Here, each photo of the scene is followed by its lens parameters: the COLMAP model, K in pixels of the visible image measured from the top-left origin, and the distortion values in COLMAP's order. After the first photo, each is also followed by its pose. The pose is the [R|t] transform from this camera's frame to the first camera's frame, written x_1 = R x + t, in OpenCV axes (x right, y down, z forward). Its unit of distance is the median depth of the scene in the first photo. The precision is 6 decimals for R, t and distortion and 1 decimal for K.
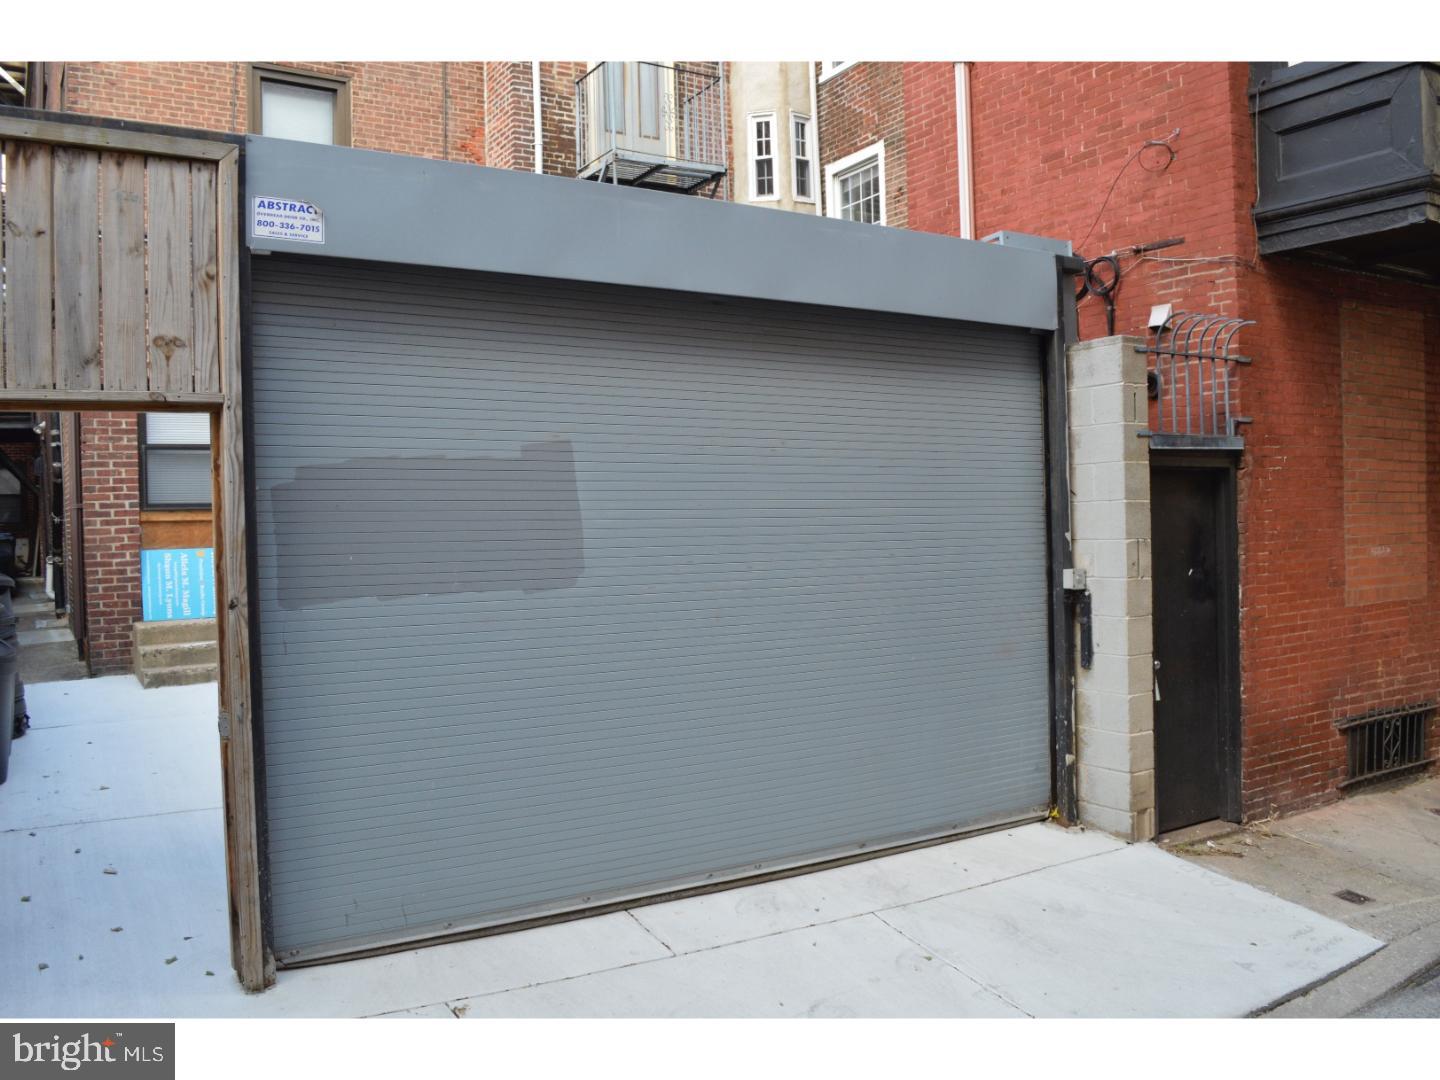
lens RADIAL K [[1162.1, 0, 720.0], [0, 1162.1, 540.0], [0, 0, 1]] dist [-0.083062, 0.011446]
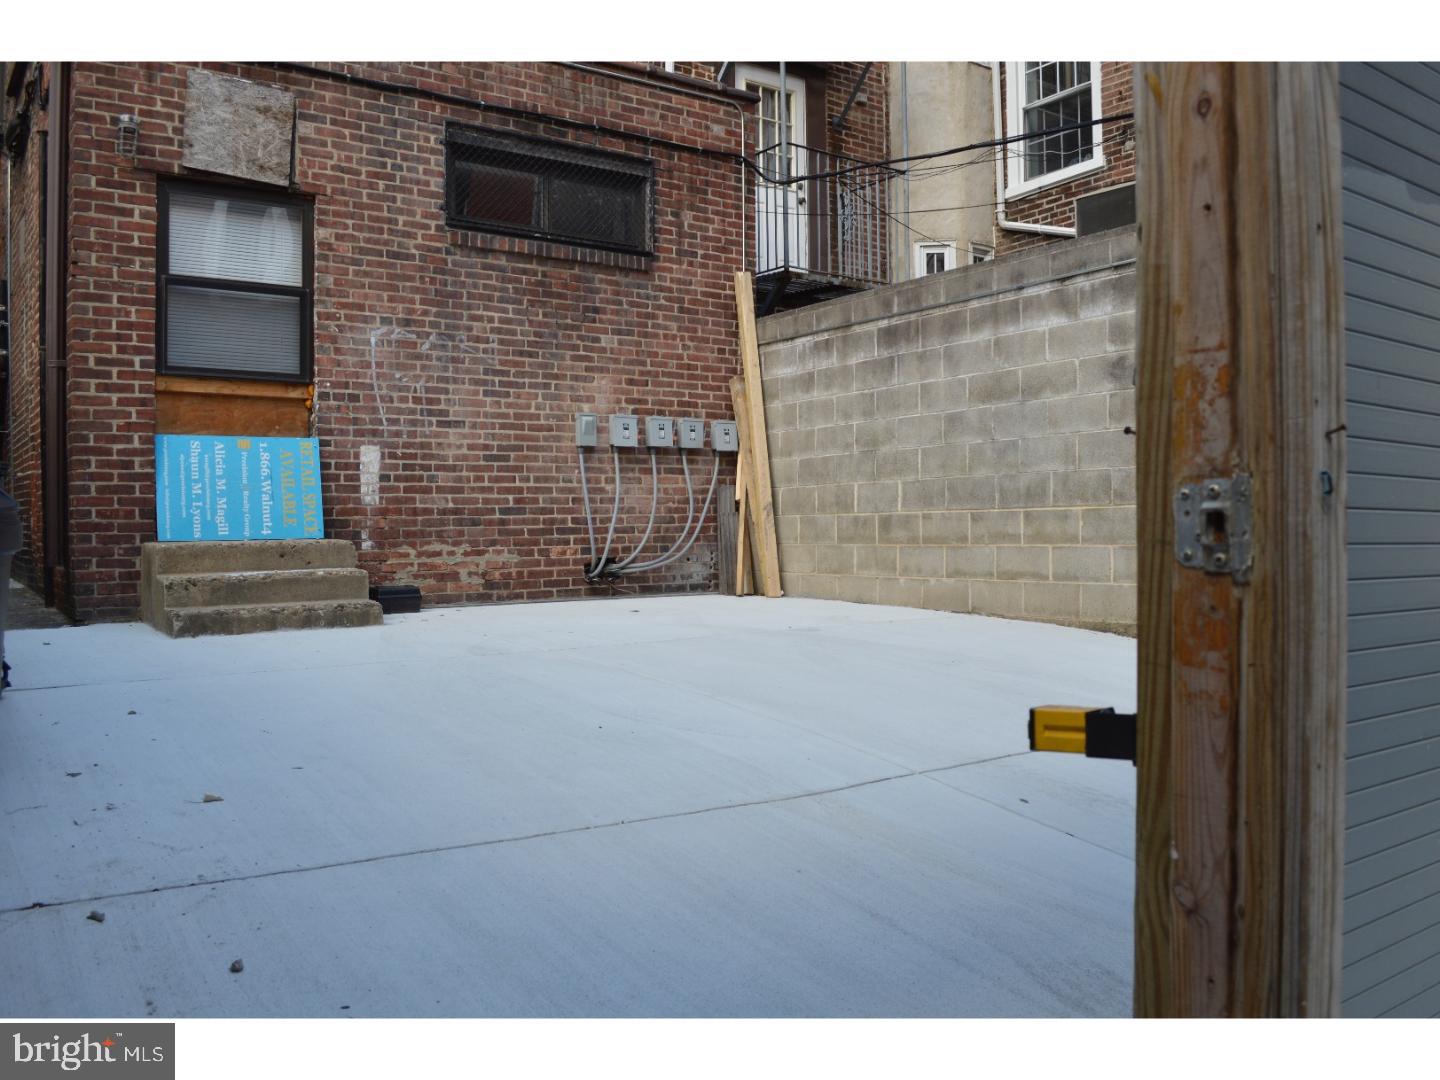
lens RADIAL K [[1162.1, 0, 720.0], [0, 1162.1, 540.0], [0, 0, 1]] dist [-0.083062, 0.011446]
pose [[0.996981, 0.016502, 0.075866, -0.235765], [-0.015944, 0.999841, -0.007950, 0.071222], [-0.075985, 0.006717, 0.997086, 0.324531]]
